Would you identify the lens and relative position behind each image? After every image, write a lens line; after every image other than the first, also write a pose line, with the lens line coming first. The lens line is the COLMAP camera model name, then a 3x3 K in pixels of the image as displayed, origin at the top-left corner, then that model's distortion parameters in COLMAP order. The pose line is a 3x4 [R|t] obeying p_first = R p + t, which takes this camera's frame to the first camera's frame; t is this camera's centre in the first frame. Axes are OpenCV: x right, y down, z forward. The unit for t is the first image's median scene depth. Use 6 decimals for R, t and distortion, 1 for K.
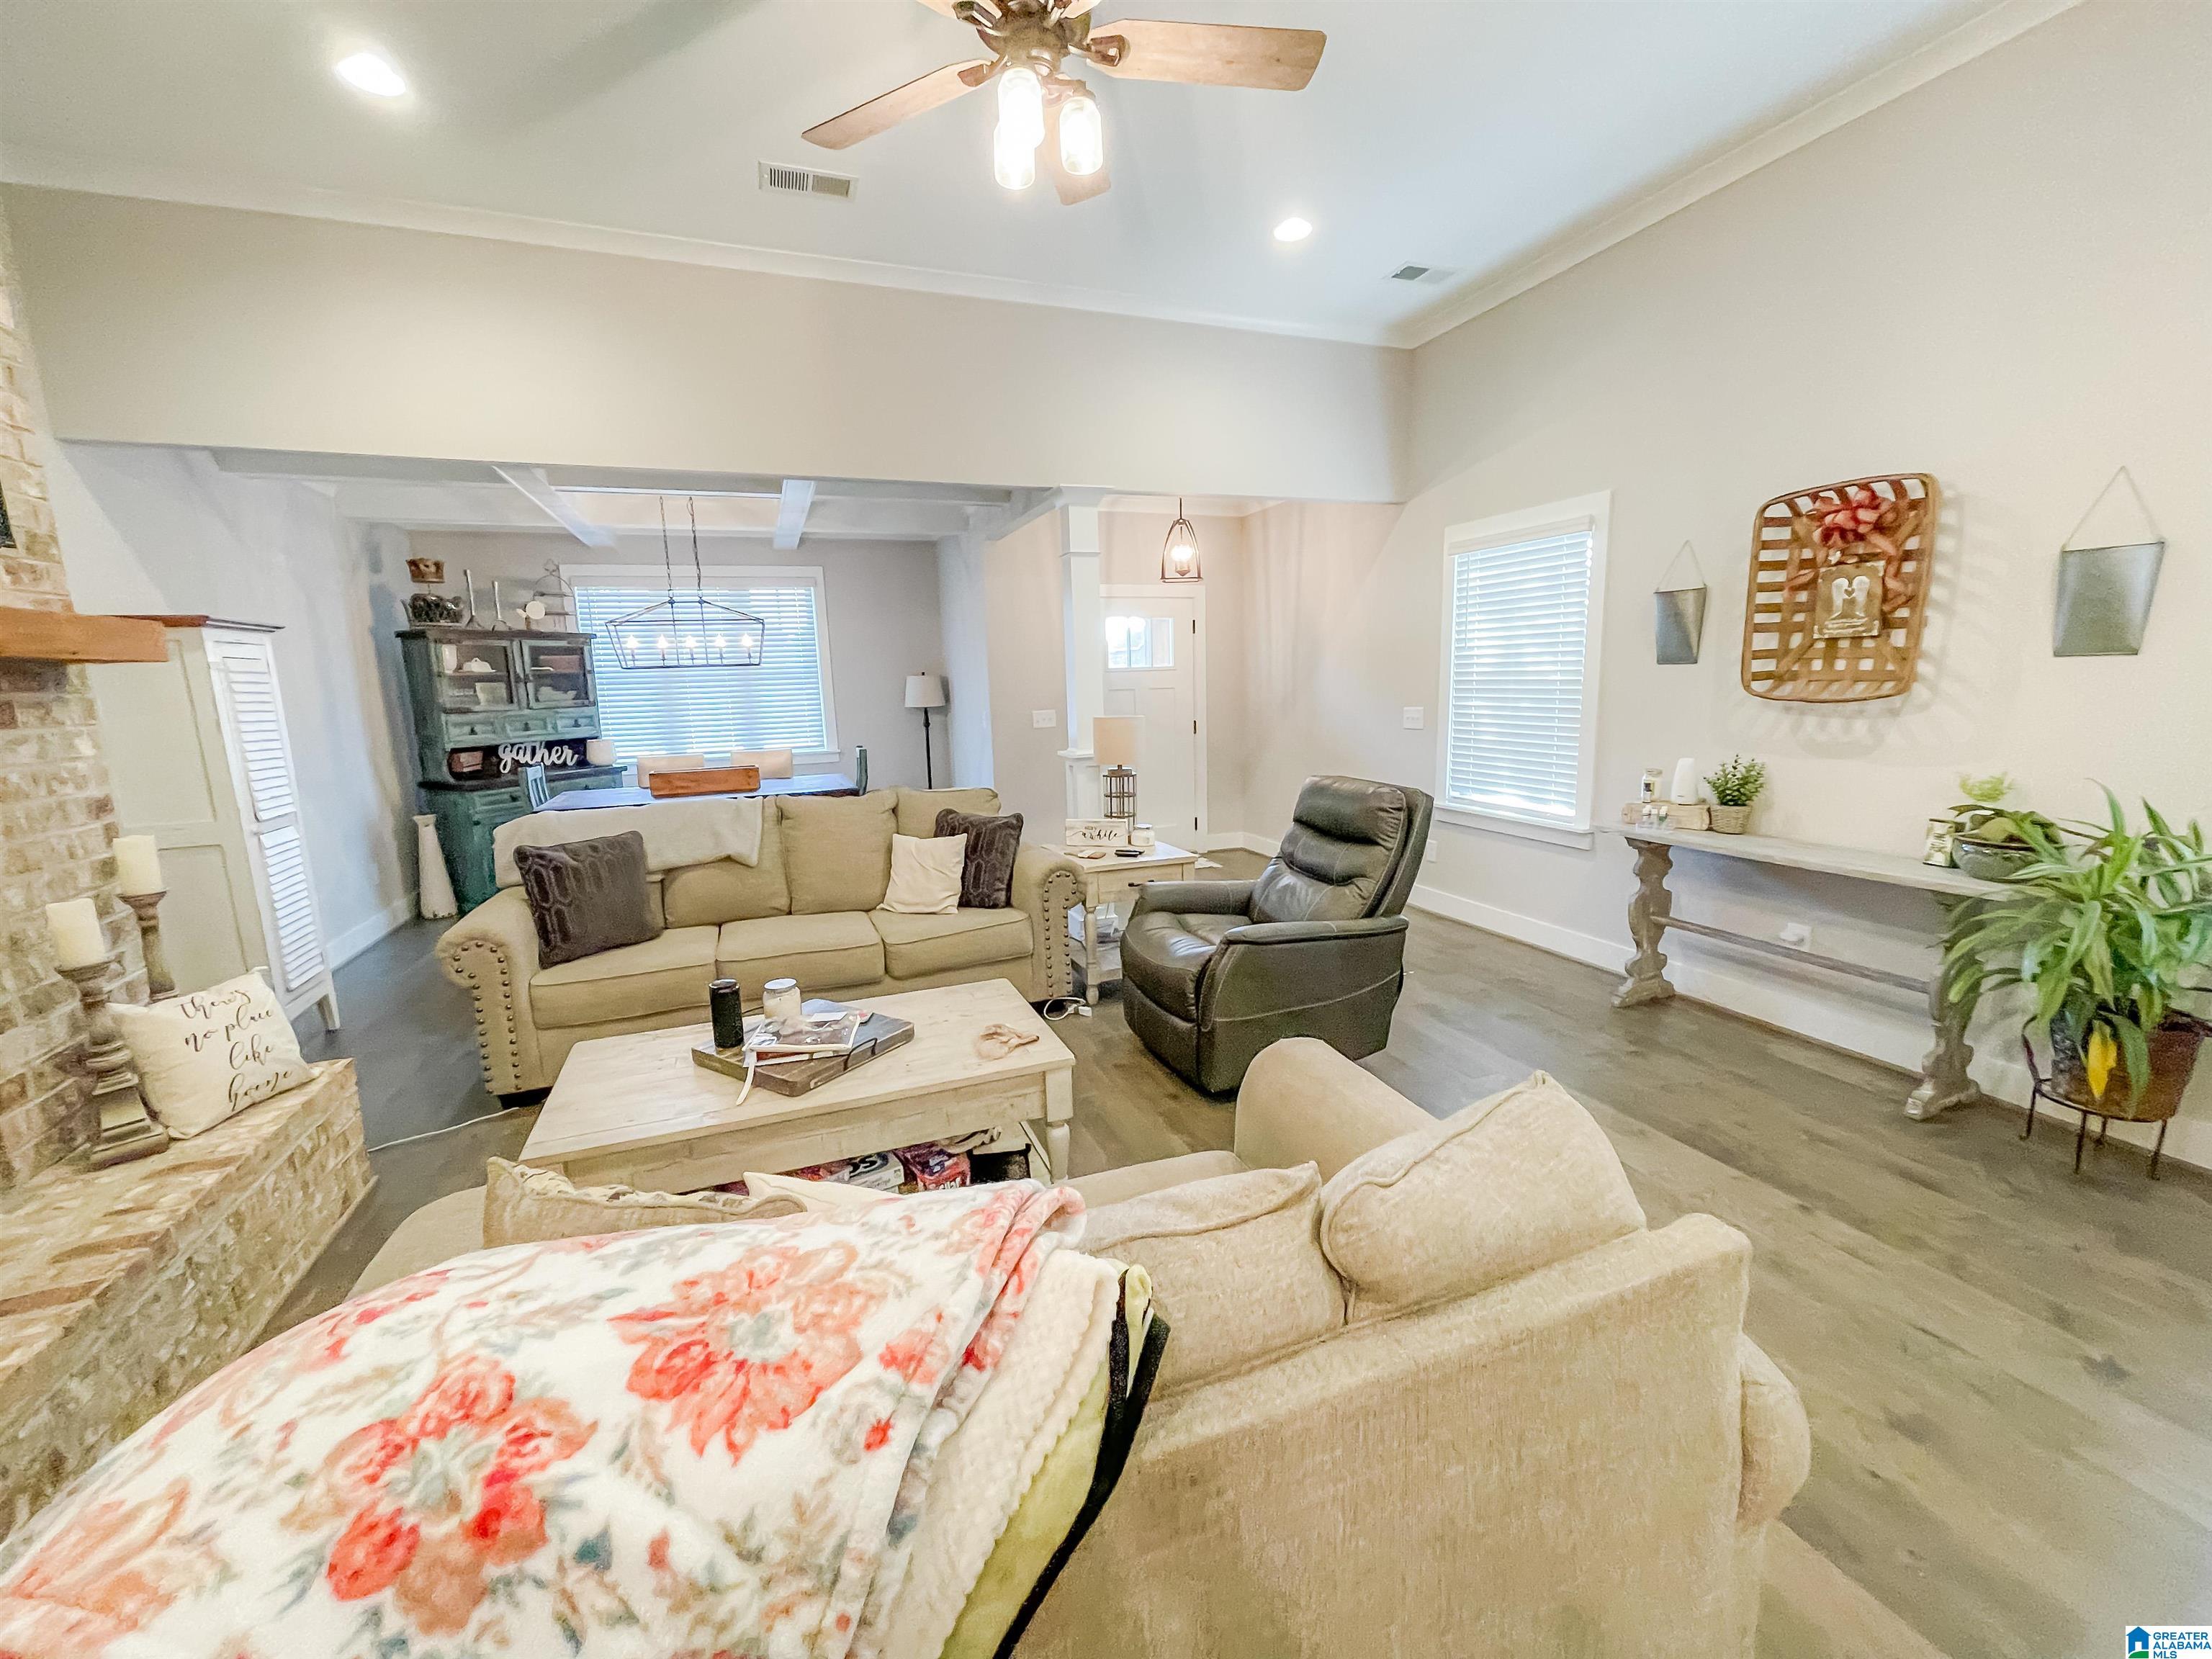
lens RADIAL K [[889.0, 0, 1103.3], [0, 889.0, 819.2], [0, 0, 1]] dist [-0.001491, -0.001294]
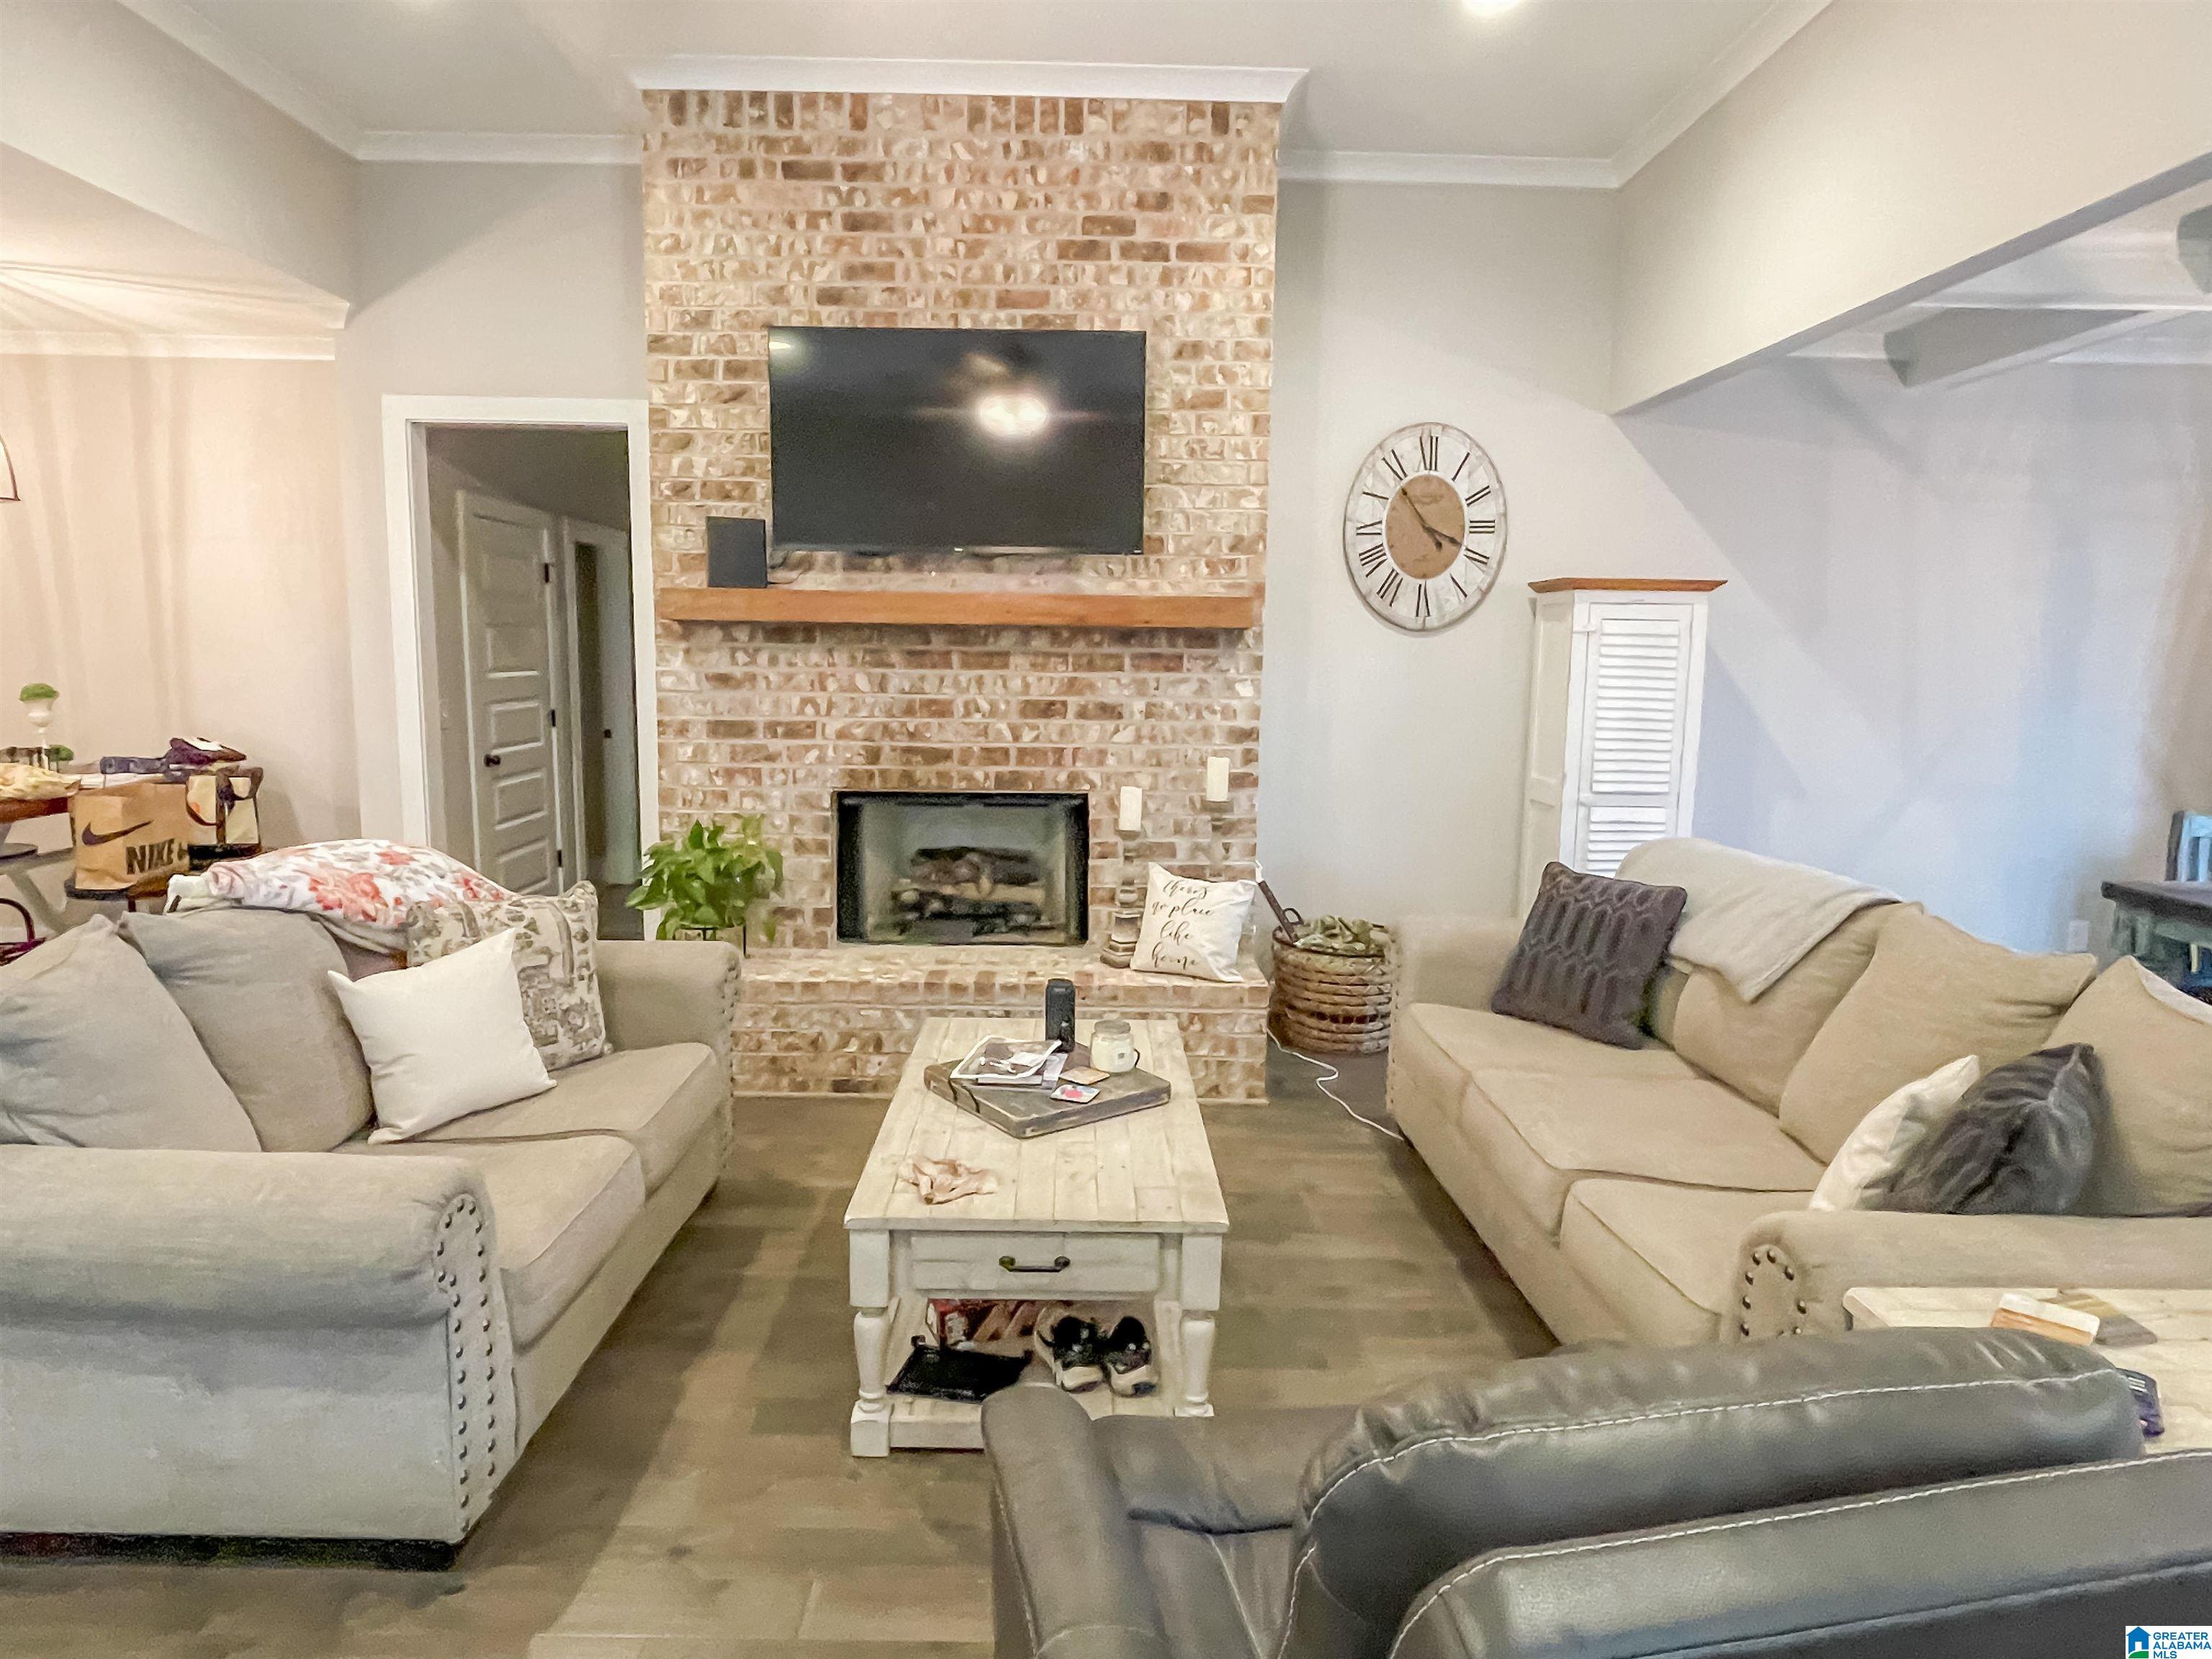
lens RADIAL K [[1319.0, 0, 1098.8], [0, 1319.0, 817.1], [0, 0, 1]] dist [0.002277, 0.001161]
pose [[-0.353765, 0.136534, -0.925315, 0.449940], [-0.155945, 0.966832, 0.202281, -0.145299], [0.922243, 0.215858, -0.320740, 0.806714]]
